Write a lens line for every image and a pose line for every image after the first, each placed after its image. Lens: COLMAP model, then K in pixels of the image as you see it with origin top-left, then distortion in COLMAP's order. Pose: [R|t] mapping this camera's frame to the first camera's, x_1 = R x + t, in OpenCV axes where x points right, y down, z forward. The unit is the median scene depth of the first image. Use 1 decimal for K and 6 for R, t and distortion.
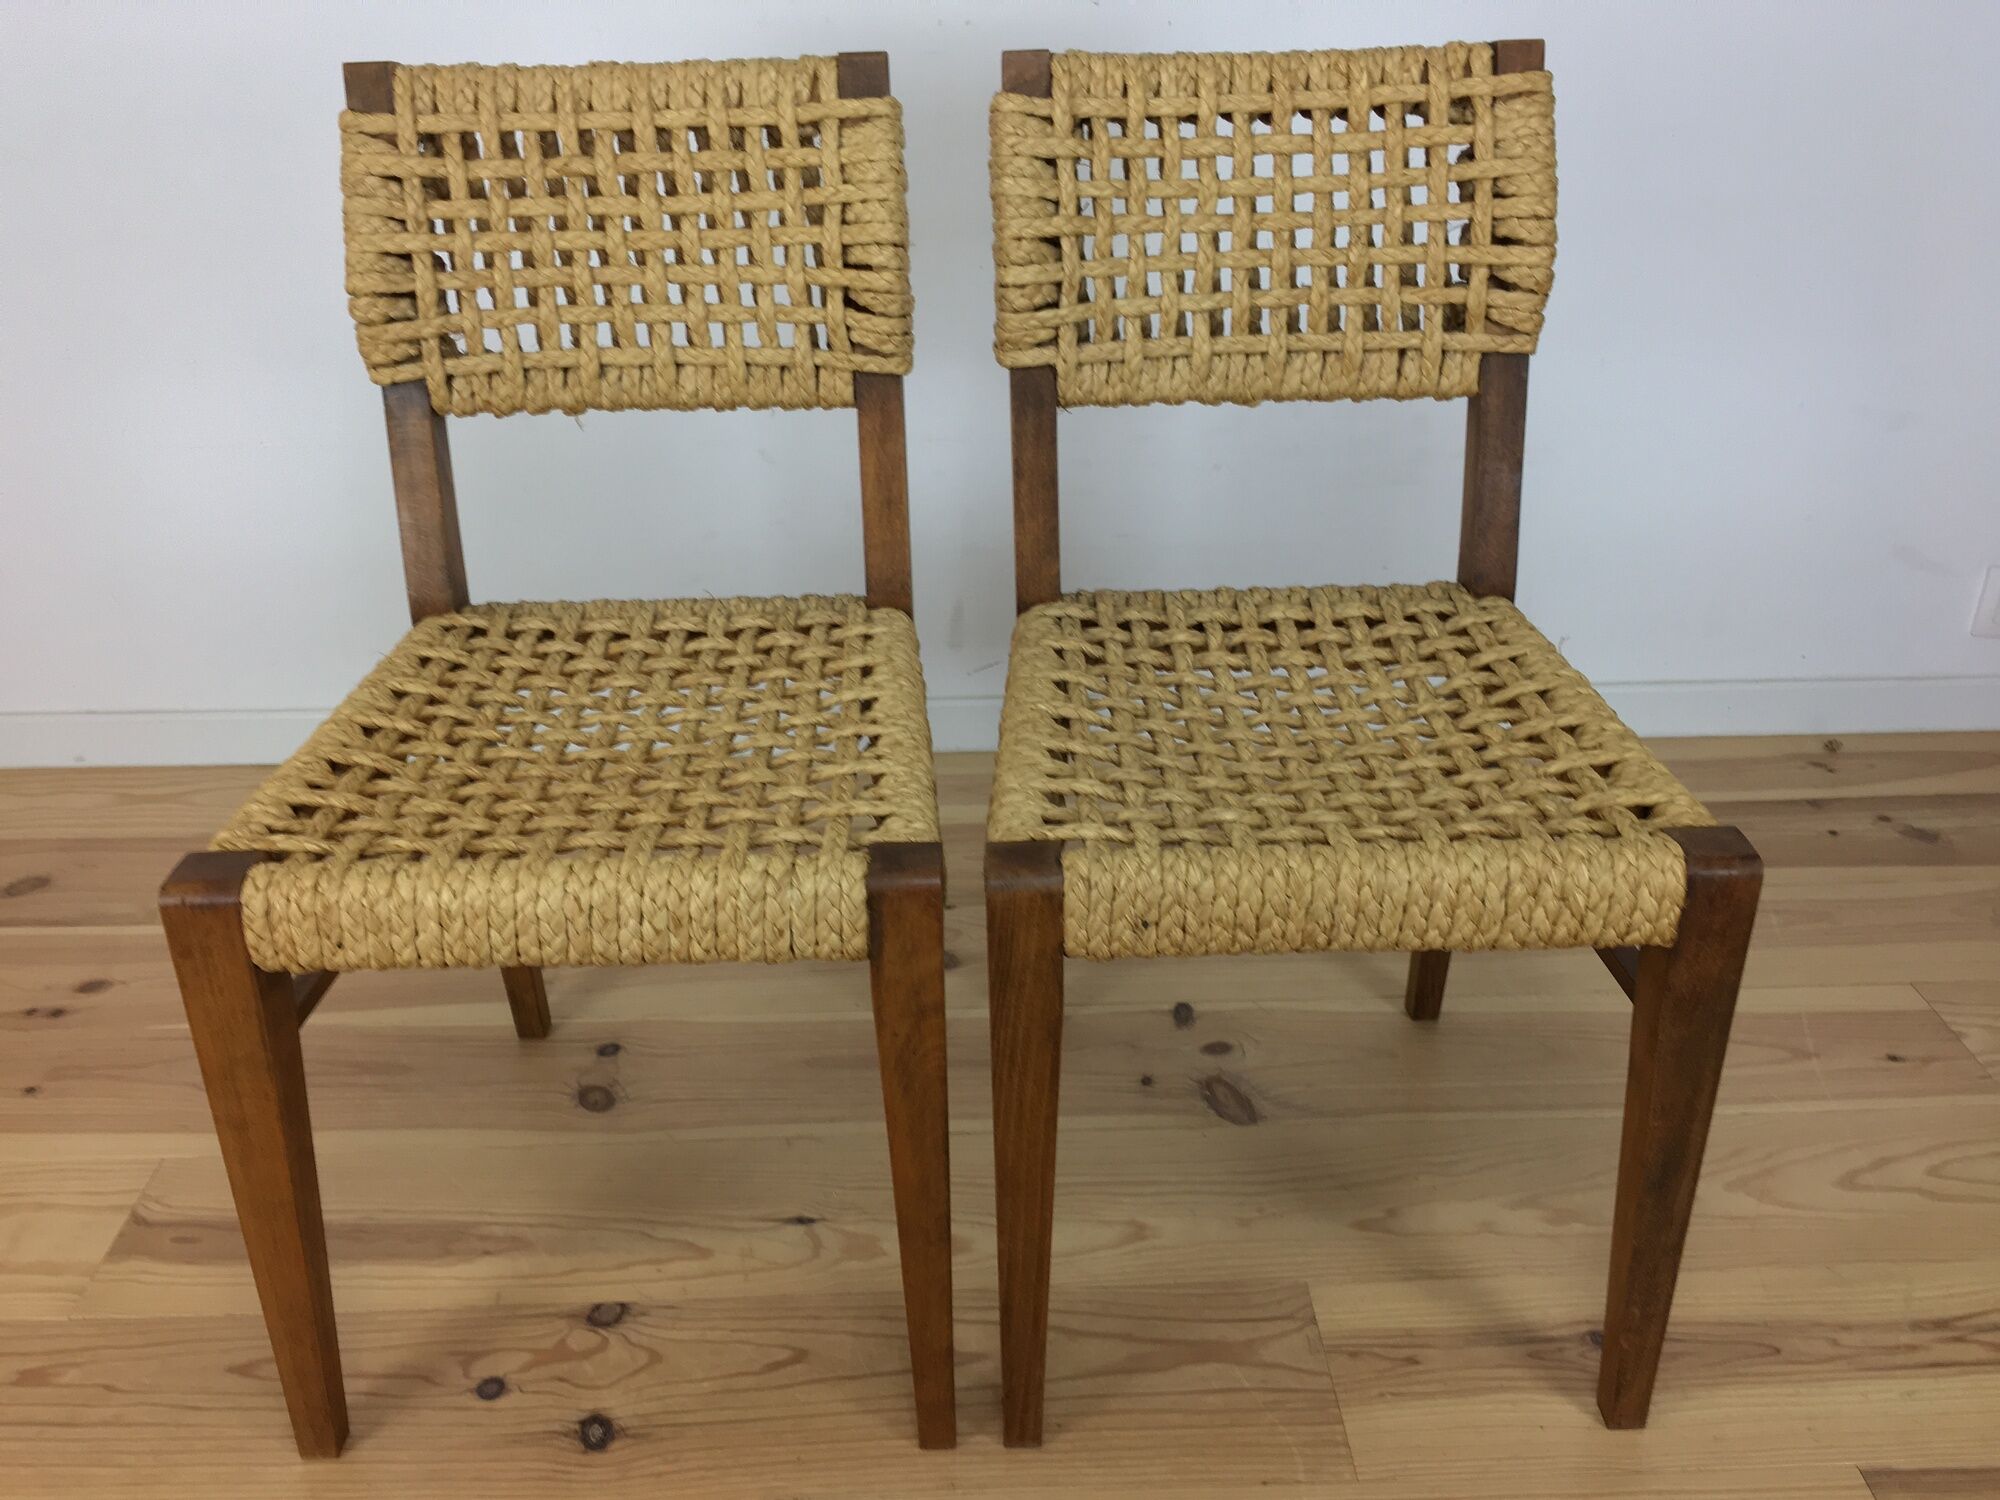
lens RADIAL K [[1705.4, 0, 962.2], [0, 1705.4, 747.2], [0, 0, 1]] dist [0.061970, -0.078505]
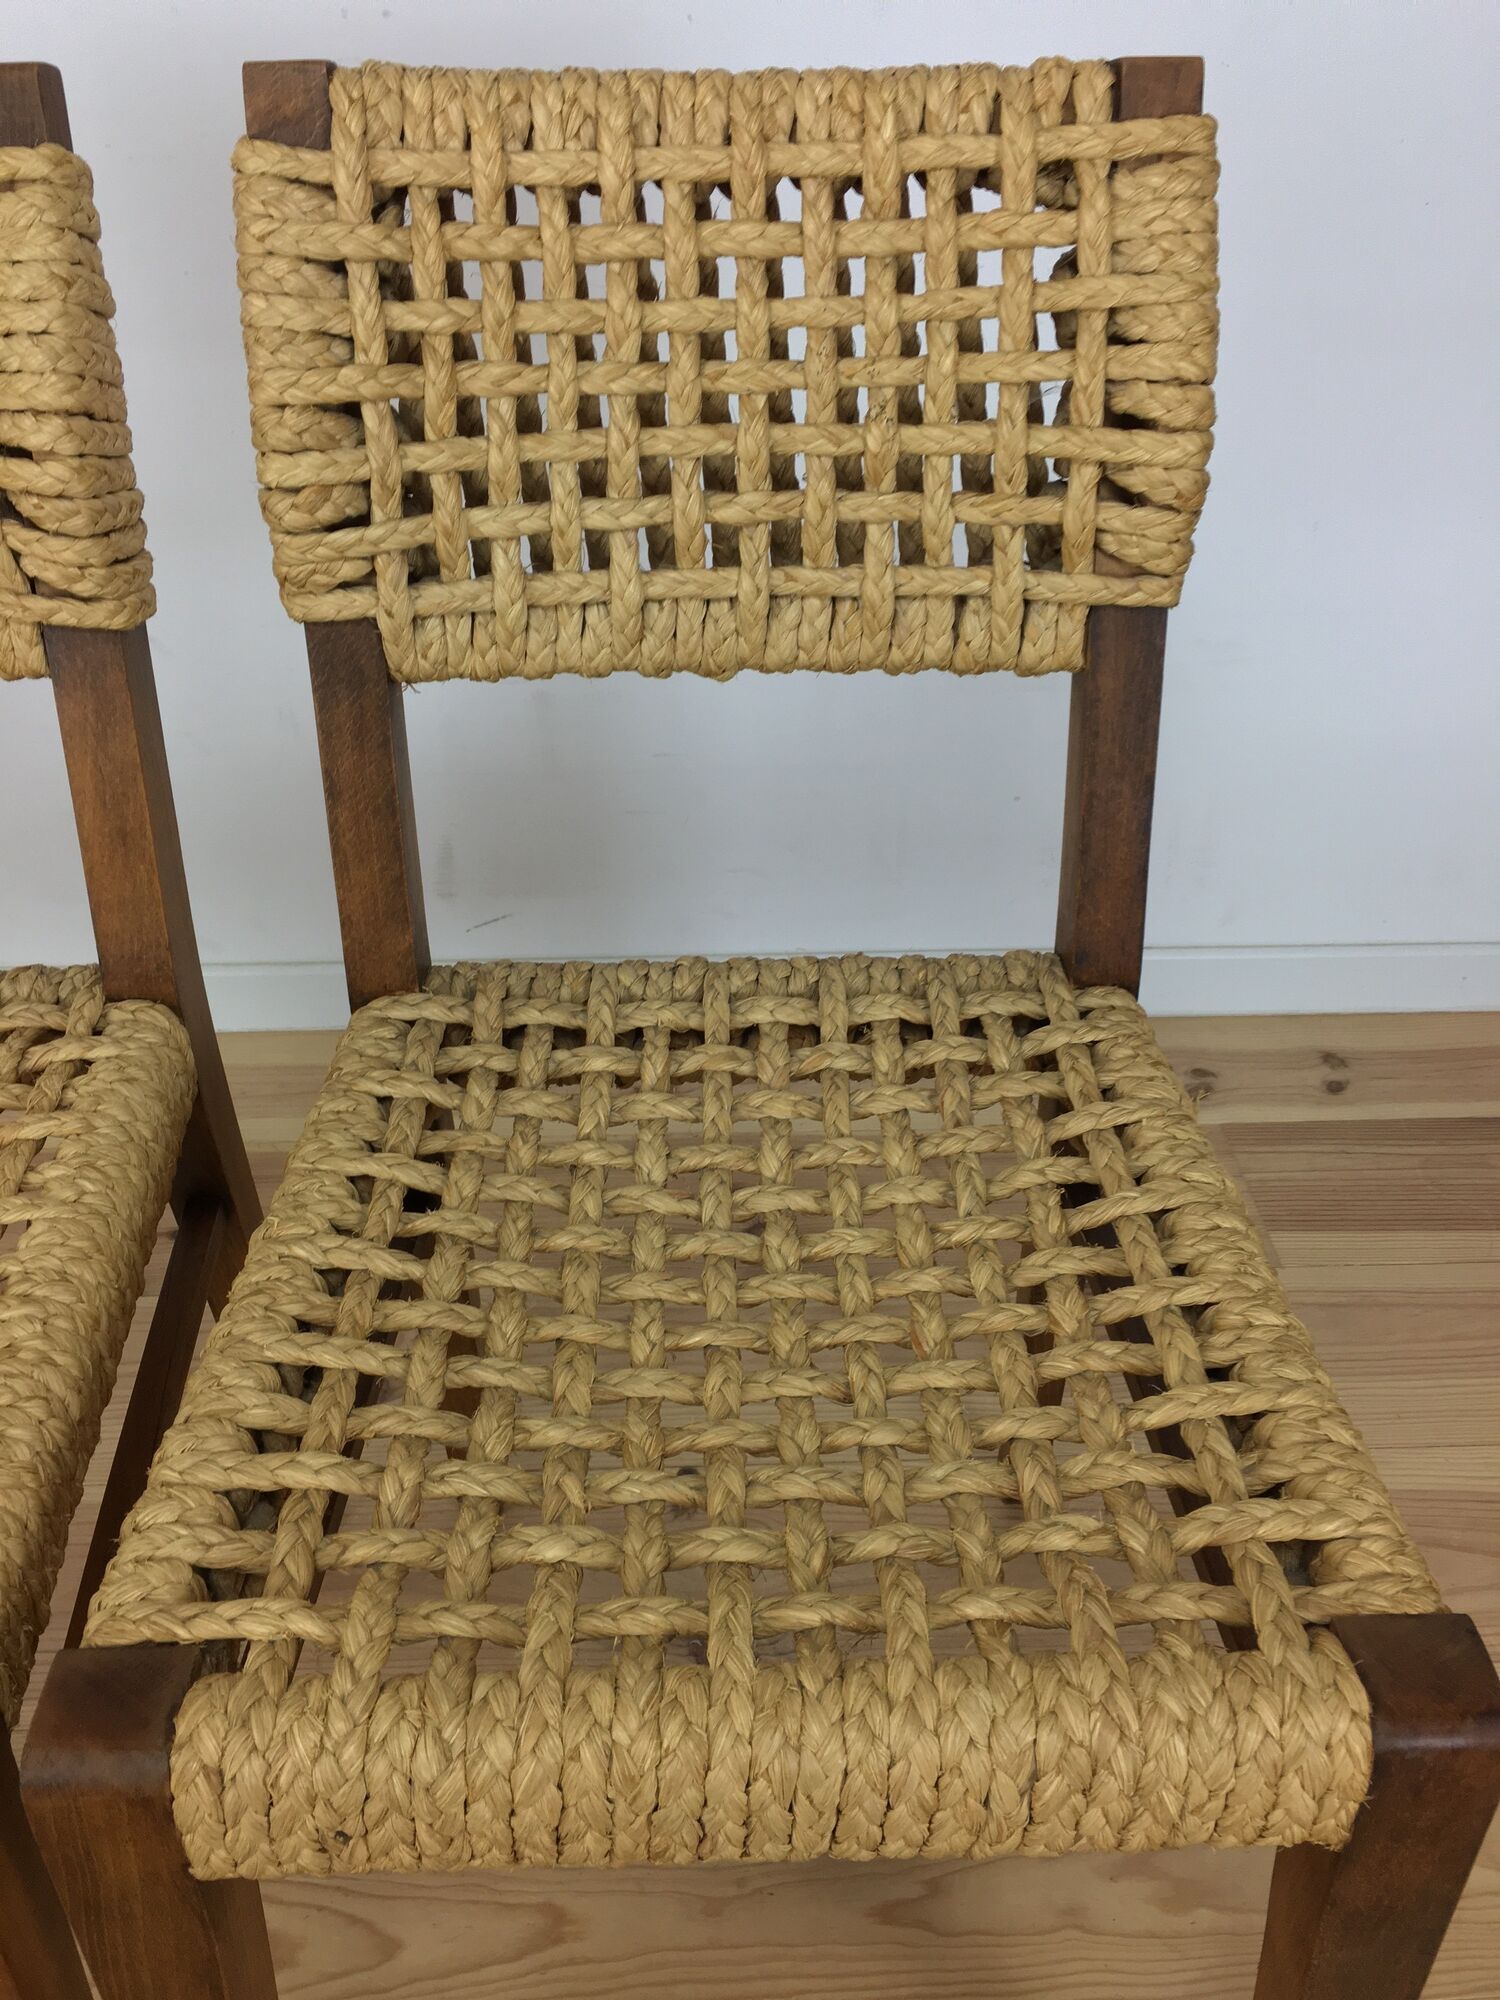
lens RADIAL K [[1704.9, 0, 722.2], [0, 1704.9, 1002.1], [0, 0, 1]] dist [0.058770, -0.098972]
pose [[0.999783, 0.002641, 0.020653, 0.166483], [-0.004988, 0.993419, 0.114431, -0.163936], [-0.020214, -0.114509, 0.993216, 0.401729]]
